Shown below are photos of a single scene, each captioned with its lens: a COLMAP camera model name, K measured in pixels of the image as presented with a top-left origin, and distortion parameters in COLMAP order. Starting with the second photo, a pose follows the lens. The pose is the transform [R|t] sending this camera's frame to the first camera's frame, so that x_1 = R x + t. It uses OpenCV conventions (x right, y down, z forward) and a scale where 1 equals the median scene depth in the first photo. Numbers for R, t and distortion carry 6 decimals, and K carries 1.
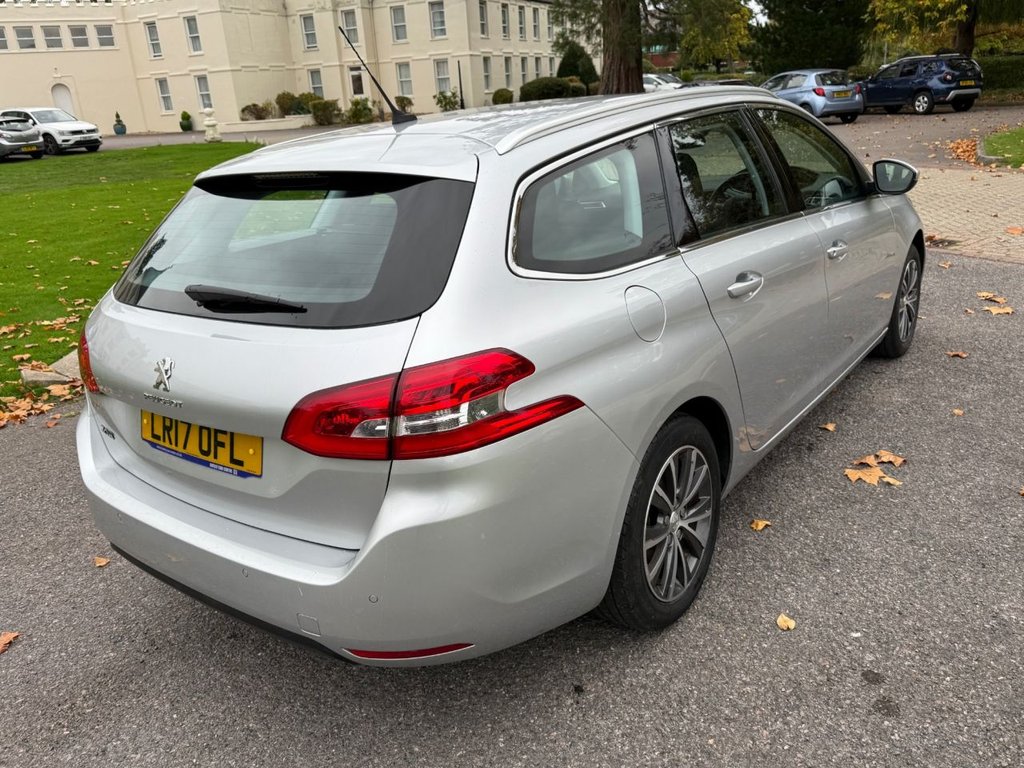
lens RADIAL K [[798.8, 0, 512.0], [0, 798.8, 387.2], [0, 0, 1]] dist [0.004316, -0.006097]
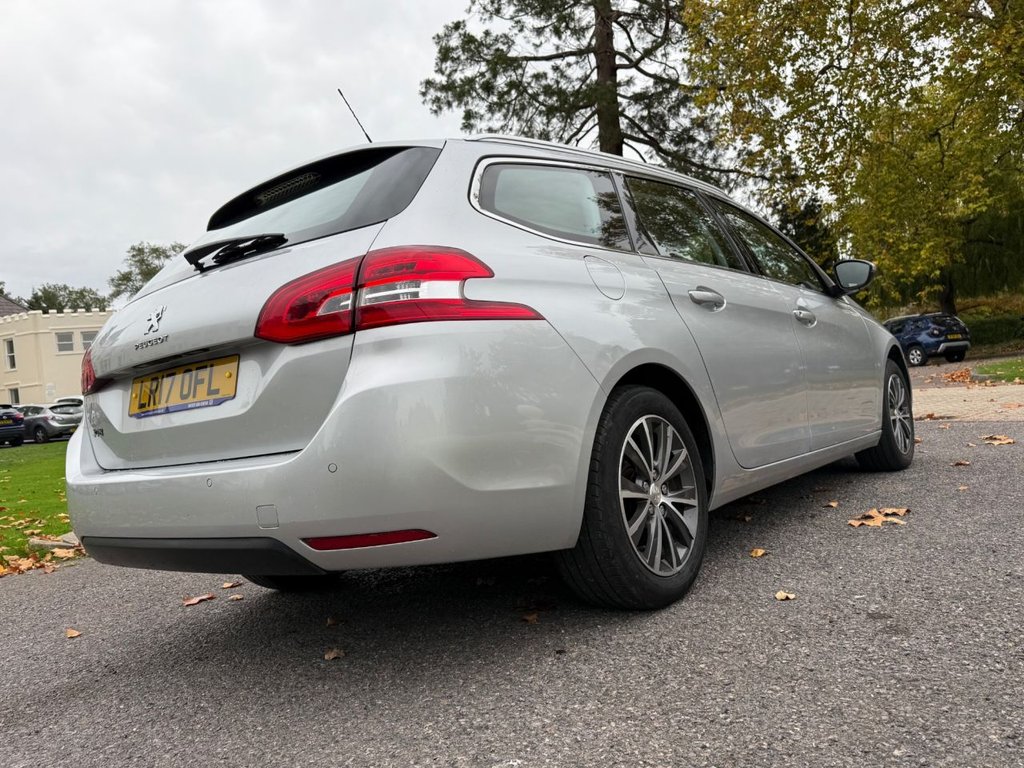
lens RADIAL K [[798.8, 0, 512.0], [0, 798.8, 387.2], [0, 0, 1]] dist [0.004316, -0.006097]
pose [[0.998965, -0.037435, -0.025818, 0.057863], [0.026201, 0.937852, -0.346045, 0.376918], [0.037168, 0.345010, 0.937863, 0.031898]]
